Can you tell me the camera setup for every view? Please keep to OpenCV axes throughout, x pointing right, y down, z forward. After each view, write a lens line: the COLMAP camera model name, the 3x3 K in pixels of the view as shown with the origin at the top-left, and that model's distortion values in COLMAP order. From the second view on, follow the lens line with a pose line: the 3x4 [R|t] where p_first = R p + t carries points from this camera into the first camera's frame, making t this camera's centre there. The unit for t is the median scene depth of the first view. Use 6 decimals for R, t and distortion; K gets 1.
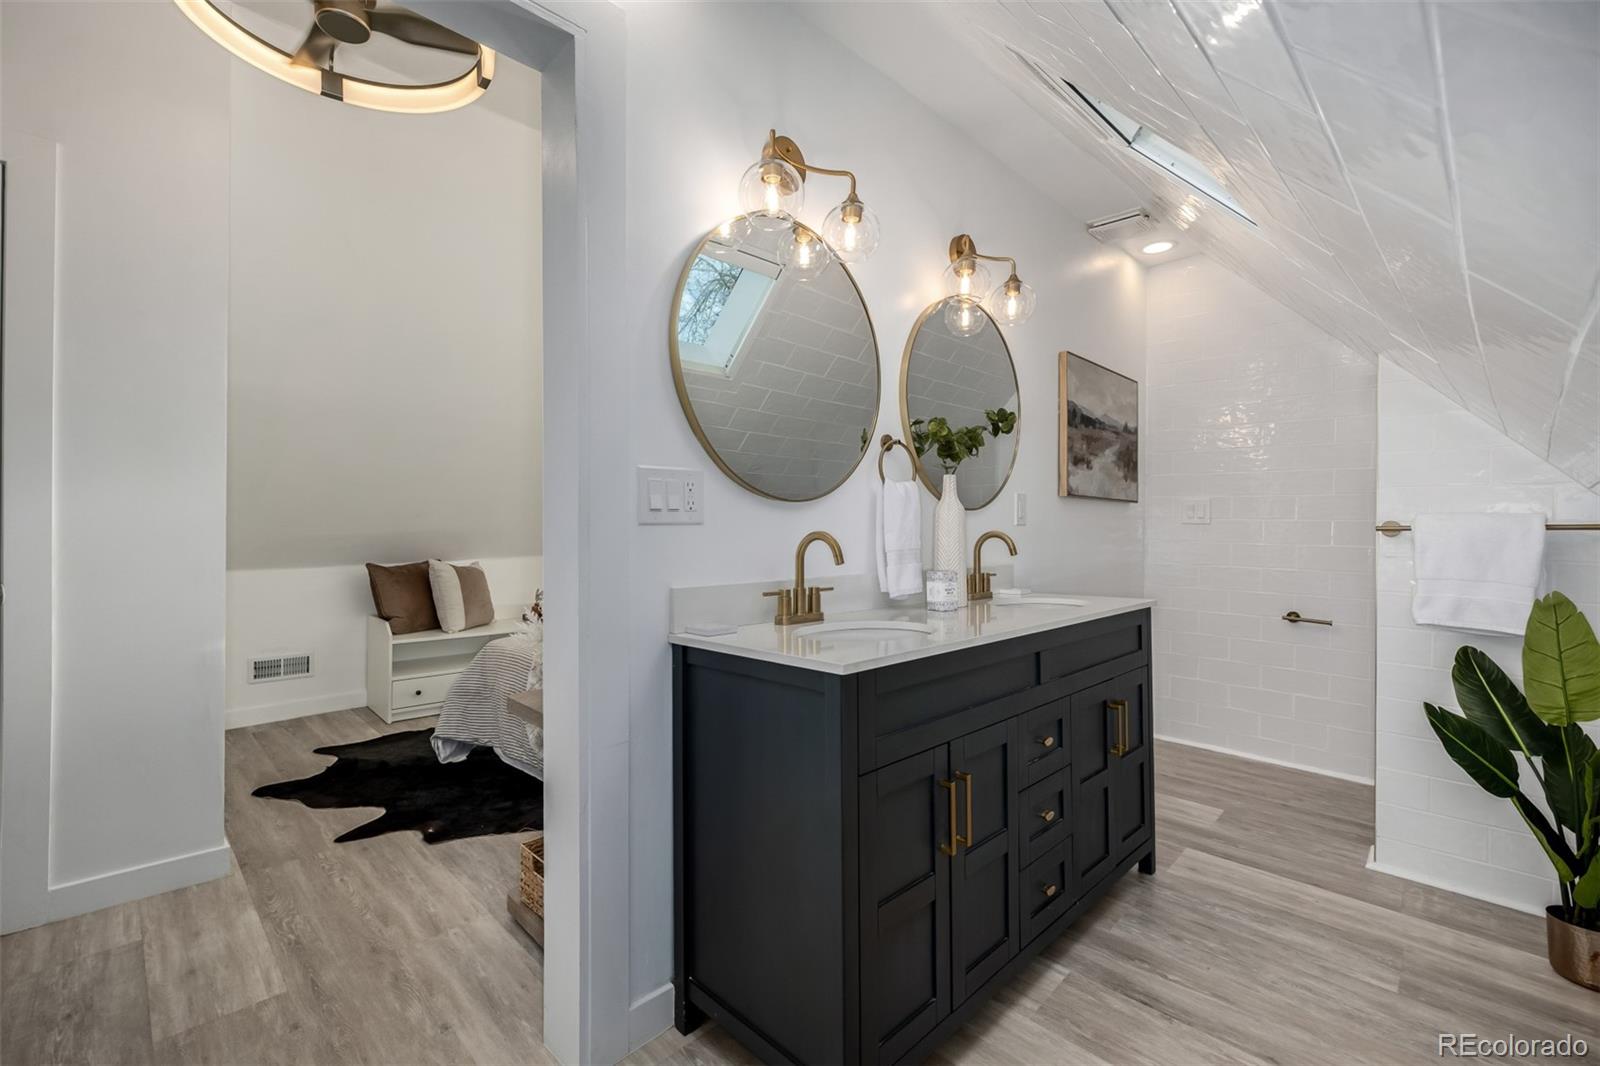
lens RADIAL K [[691.3, 0, 783.9], [0, 691.3, 523.7], [0, 0, 1]] dist [-0.028375, -0.001657]
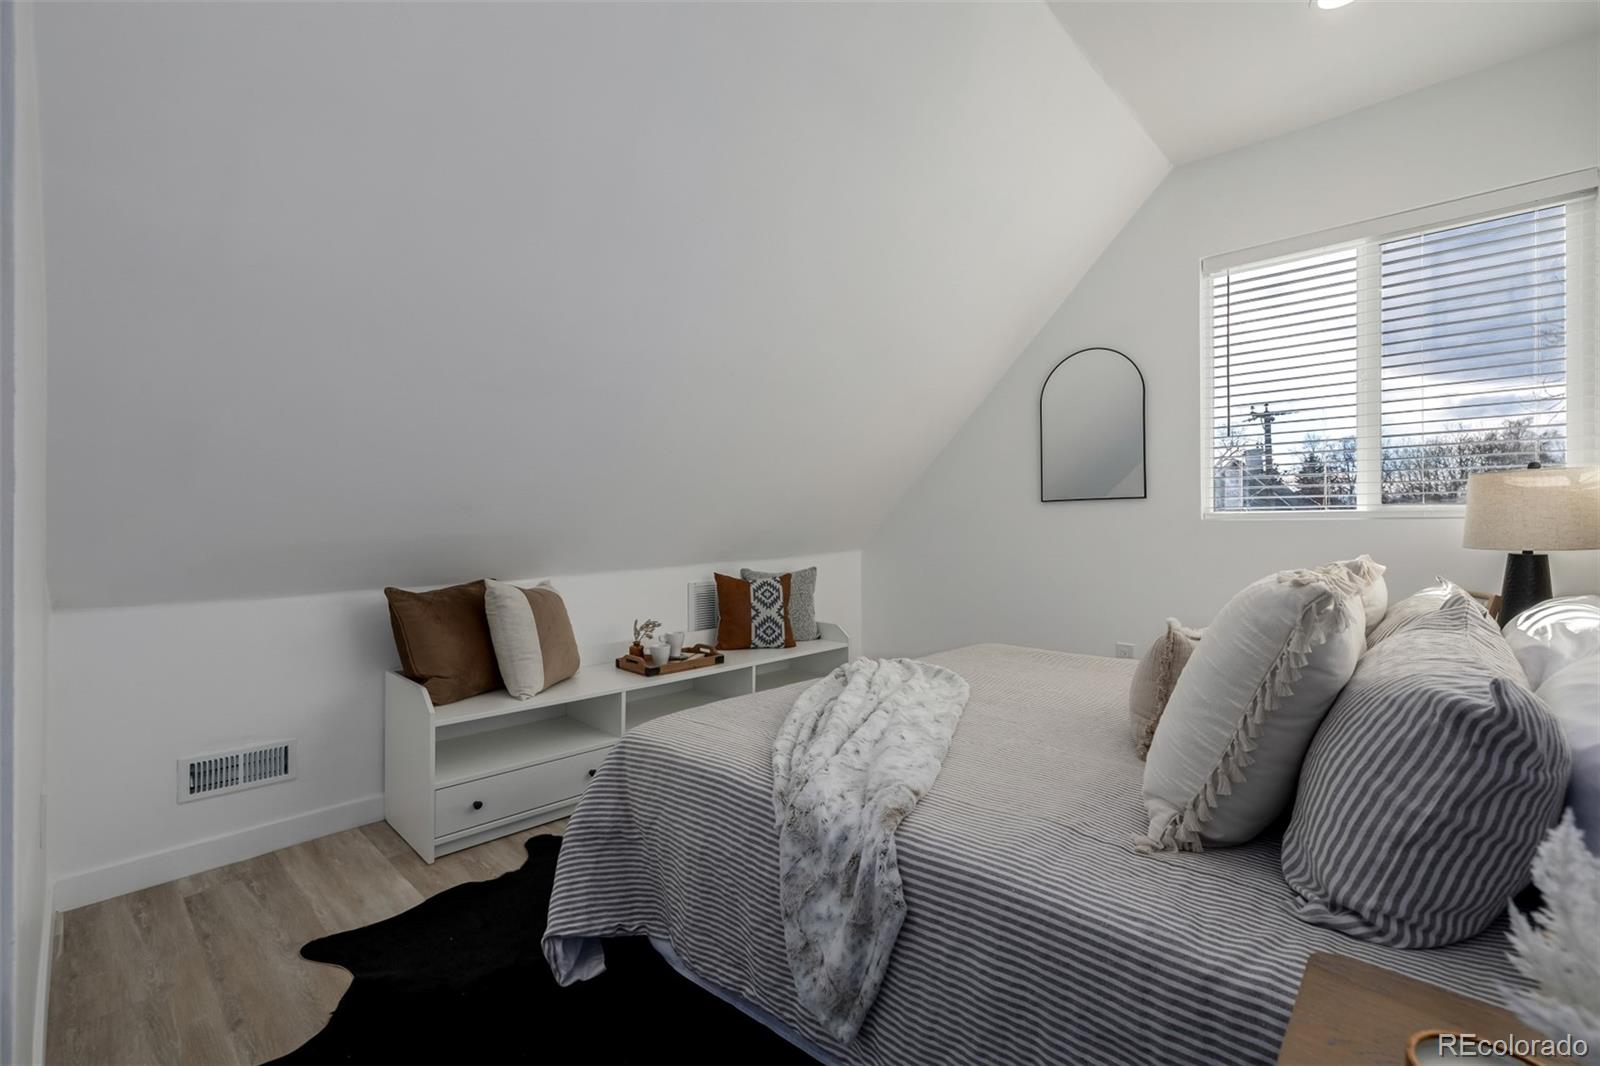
lens RADIAL K [[691.3, 0, 795.1], [0, 691.3, 527.8], [0, 0, 1]] dist [-0.028375, -0.001657]
pose [[0.999260, -0.007236, 0.037777, -0.283670], [0.007396, 0.999964, -0.004116, 0.011610], [-0.037746, 0.004393, 0.999278, 0.403065]]
